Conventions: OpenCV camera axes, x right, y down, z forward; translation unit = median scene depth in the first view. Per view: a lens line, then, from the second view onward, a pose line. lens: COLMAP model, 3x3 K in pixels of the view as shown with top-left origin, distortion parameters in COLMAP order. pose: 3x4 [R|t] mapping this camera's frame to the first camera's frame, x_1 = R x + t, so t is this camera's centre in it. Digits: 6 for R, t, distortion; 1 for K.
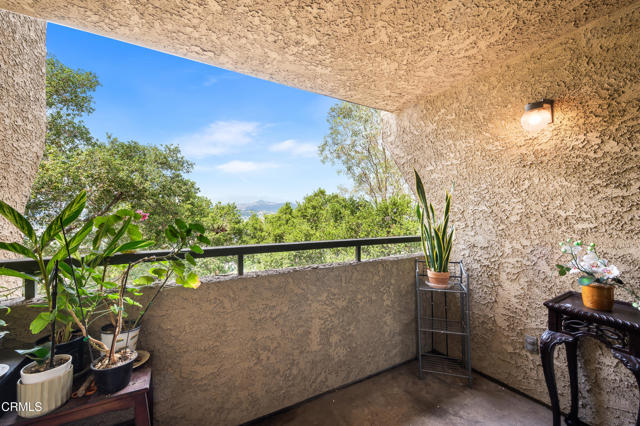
lens RADIAL K [[267.7, 0, 317.1], [0, 267.7, 209.5], [0, 0, 1]] dist [0.003928, -0.000855]
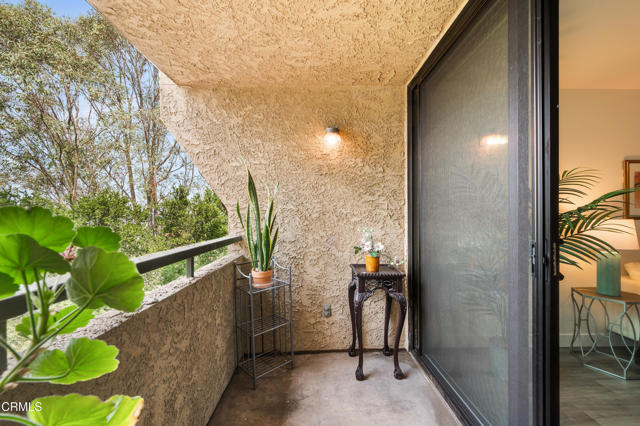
lens RADIAL K [[267.7, 0, 319.1], [0, 267.7, 216.4], [0, 0, 1]] dist [0.003928, -0.000855]
pose [[0.465383, -0.009472, 0.885059, -0.345602], [-0.001514, 0.999933, 0.011497, 0.022005], [-0.885108, -0.006690, 0.465337, 0.387974]]
